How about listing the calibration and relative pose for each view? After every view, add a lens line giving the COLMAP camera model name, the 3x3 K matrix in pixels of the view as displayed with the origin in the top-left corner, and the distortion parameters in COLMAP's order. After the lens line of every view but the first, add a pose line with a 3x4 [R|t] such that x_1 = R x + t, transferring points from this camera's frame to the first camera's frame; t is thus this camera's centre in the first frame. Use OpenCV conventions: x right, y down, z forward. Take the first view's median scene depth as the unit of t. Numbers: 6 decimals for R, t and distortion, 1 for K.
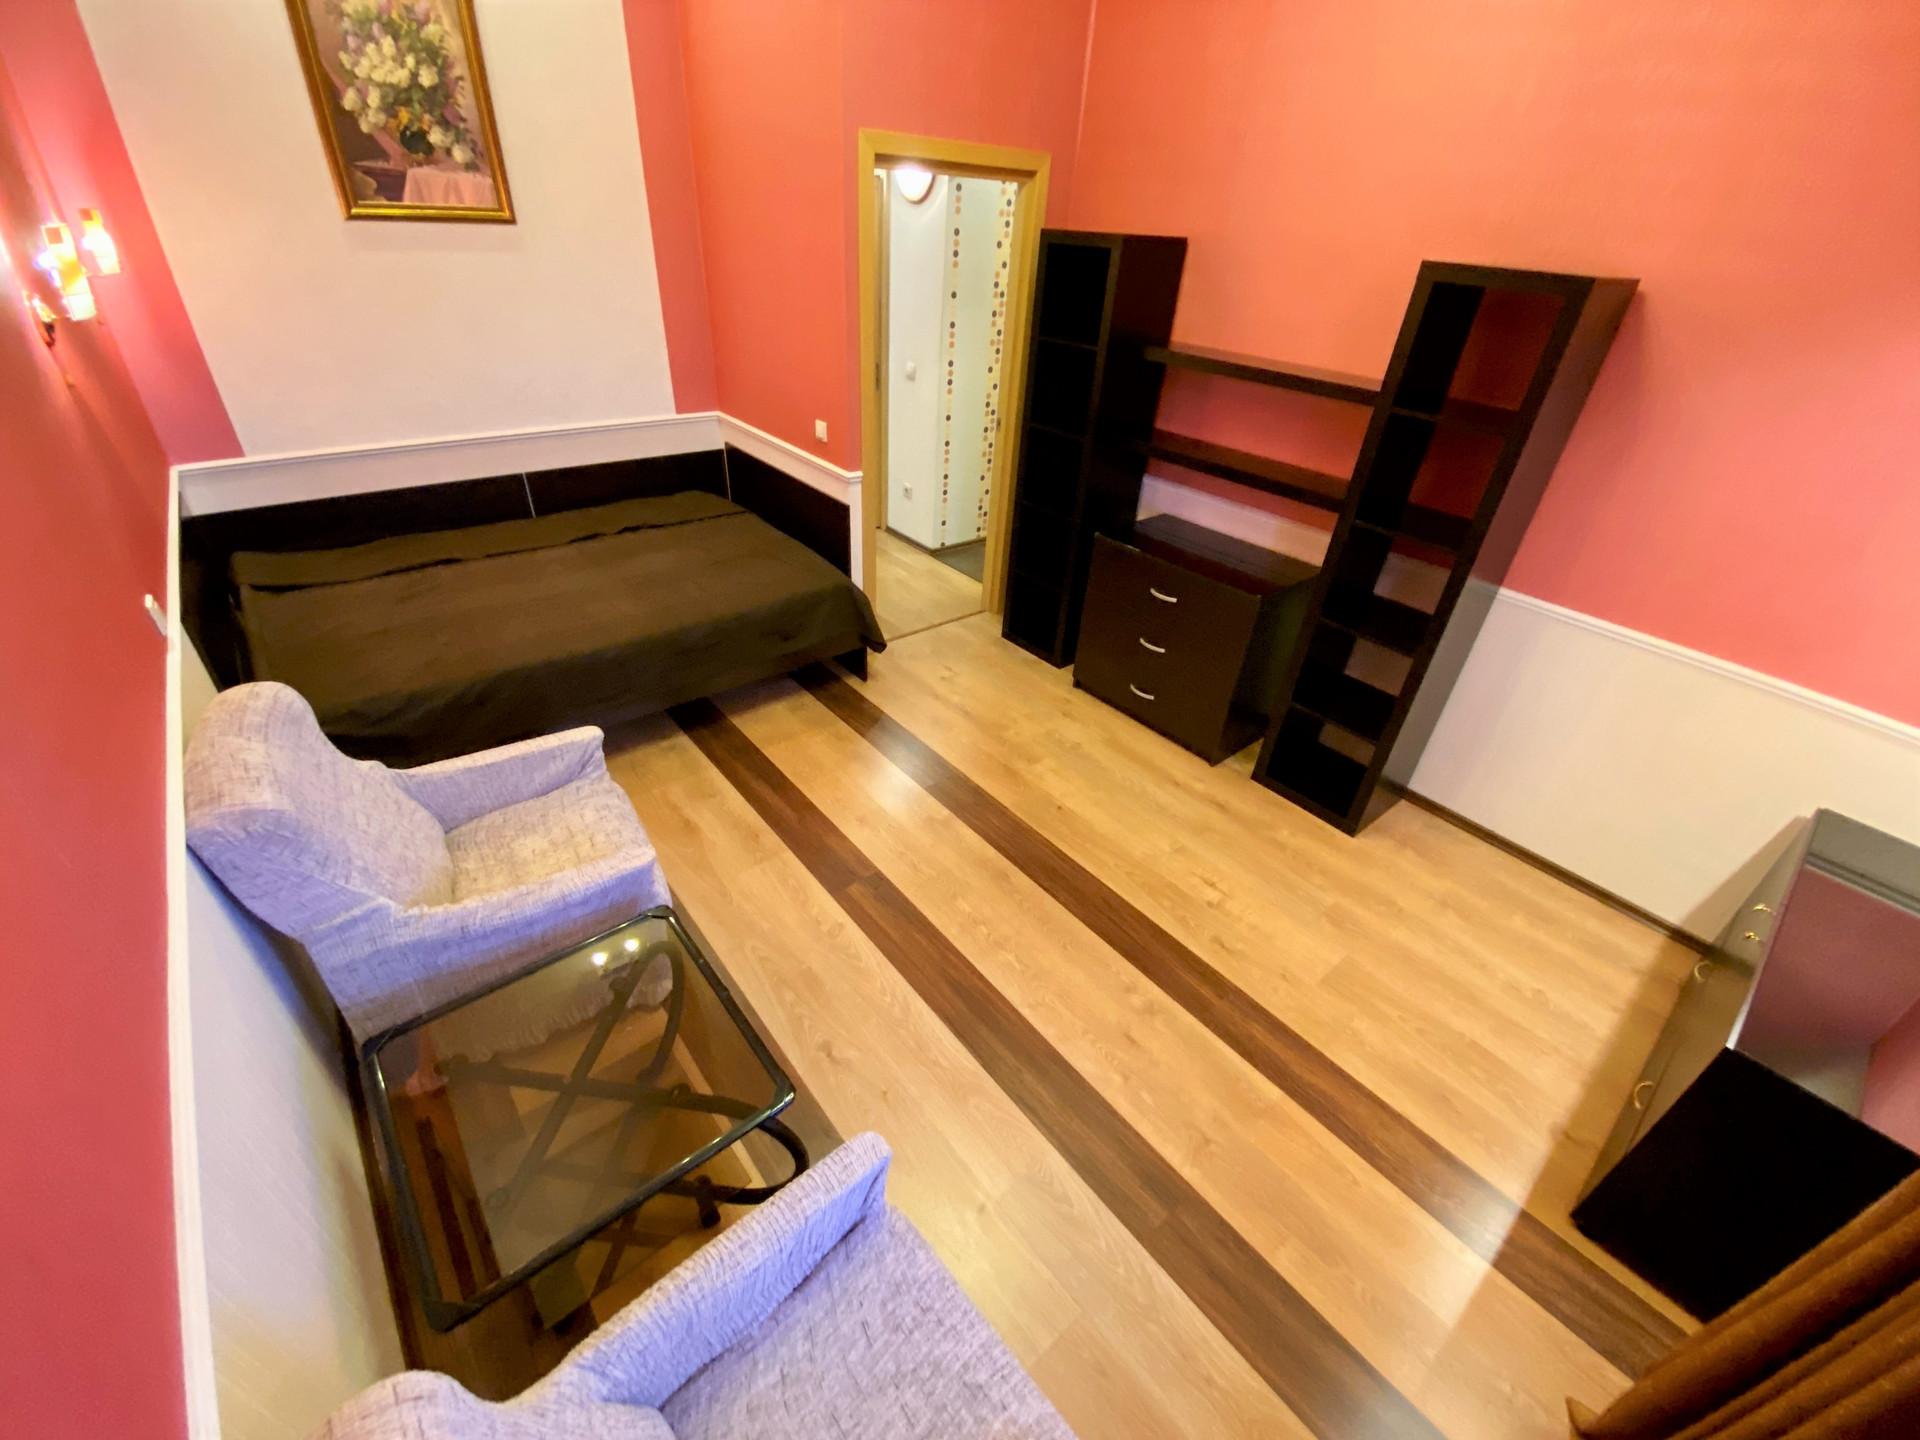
lens RADIAL K [[783.2, 0, 949.9], [0, 783.2, 717.9], [0, 0, 1]] dist [-0.001307, -0.000048]
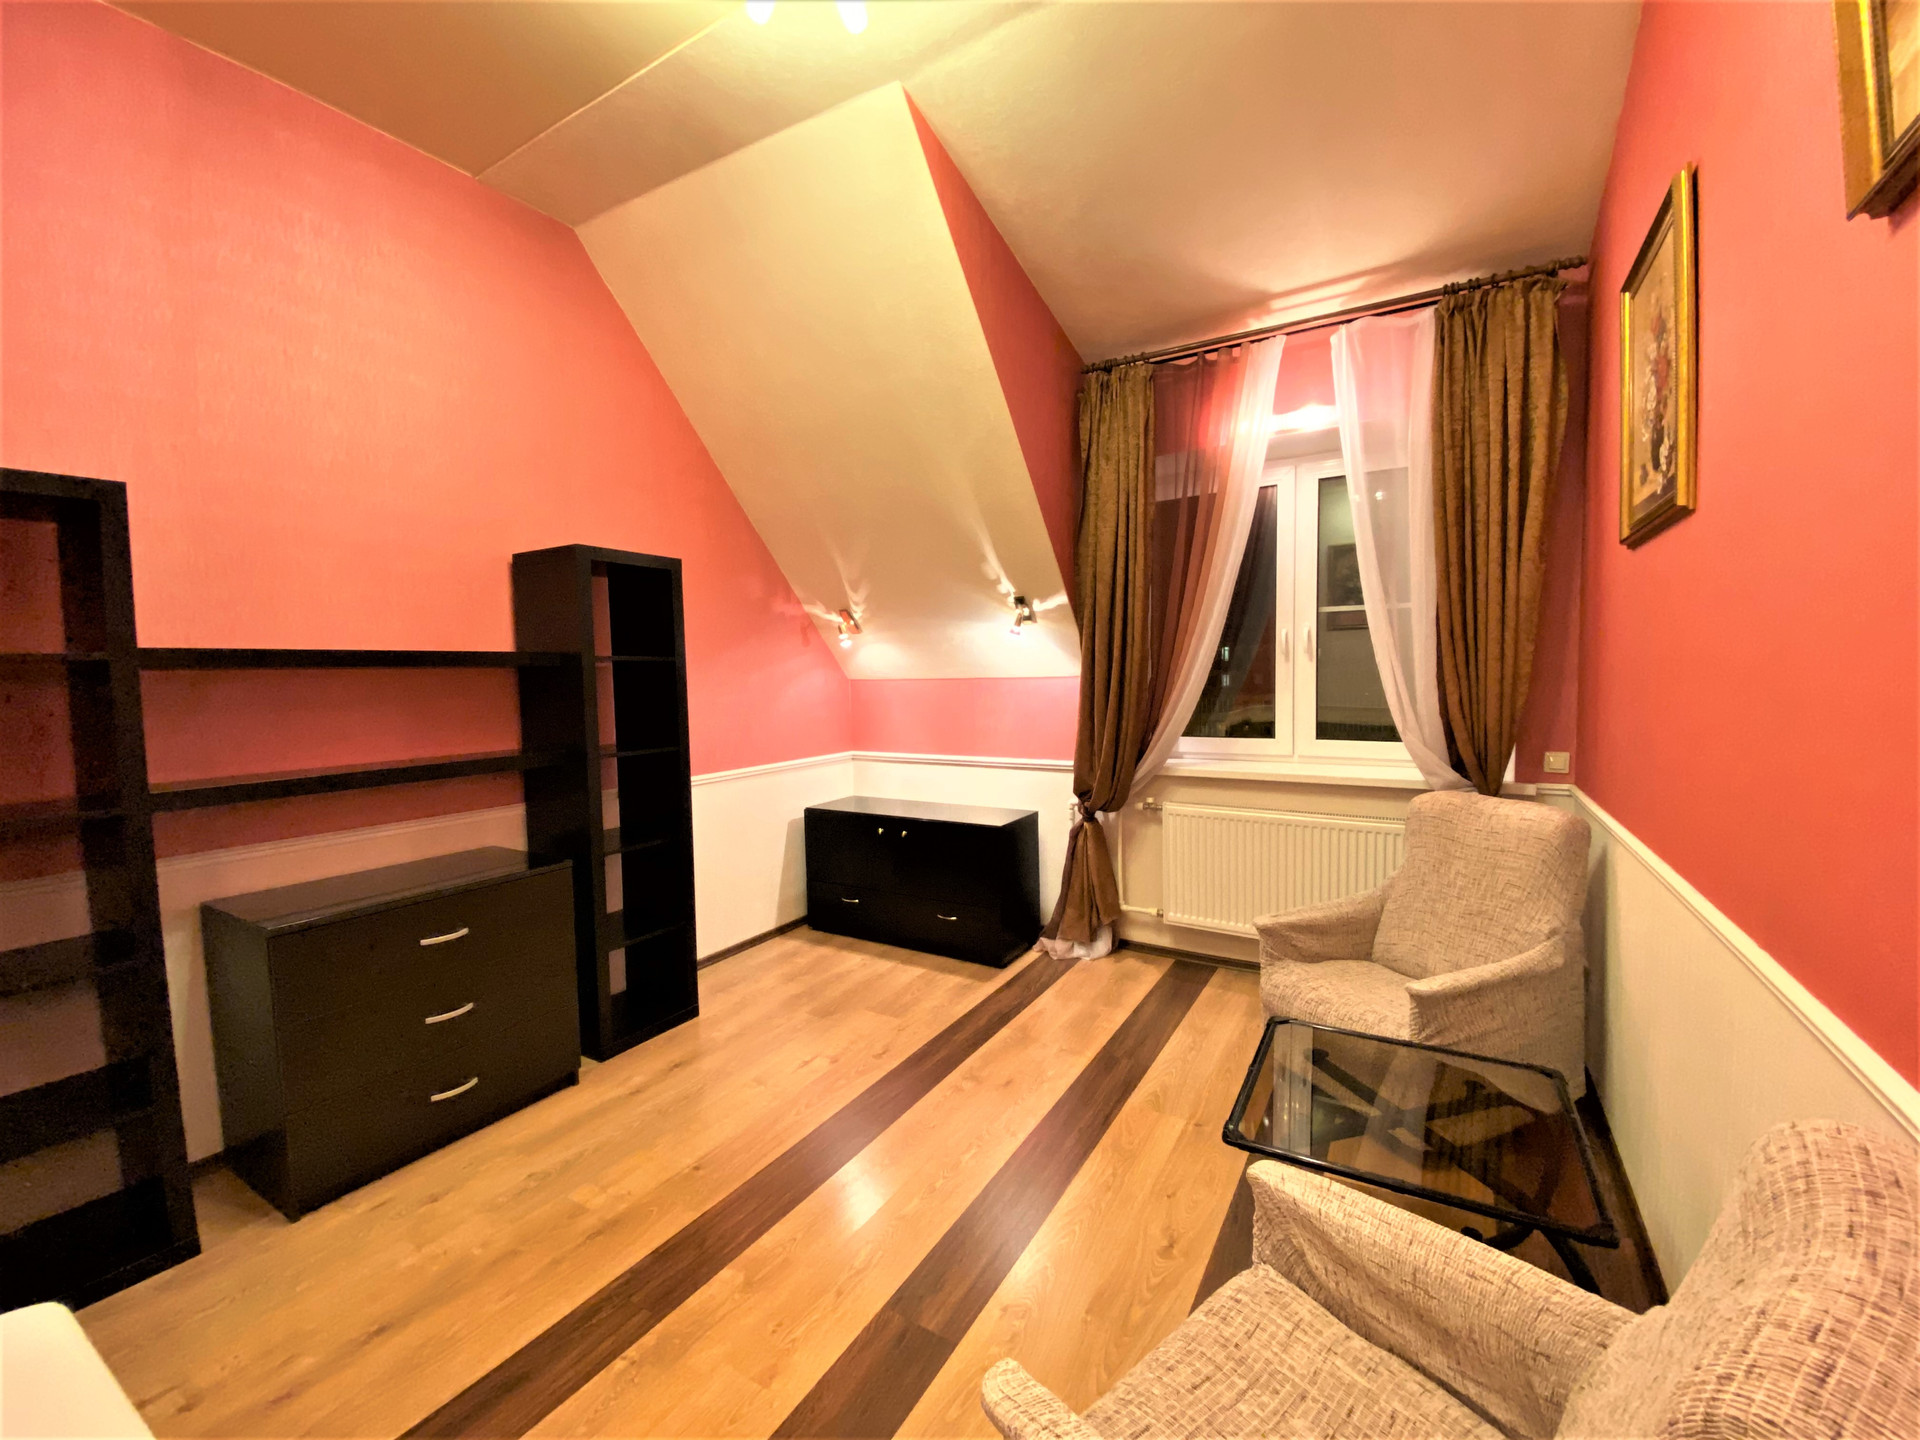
lens RADIAL K [[767.3, 0, 952.5], [0, 767.3, 716.8], [0, 0, 1]] dist [0.001257, 0.000000]
pose [[-0.347575, -0.090482, 0.933276, -0.575502], [0.496841, 0.826344, 0.265151, -0.305736], [-0.795198, 0.555850, -0.242261, 0.726521]]
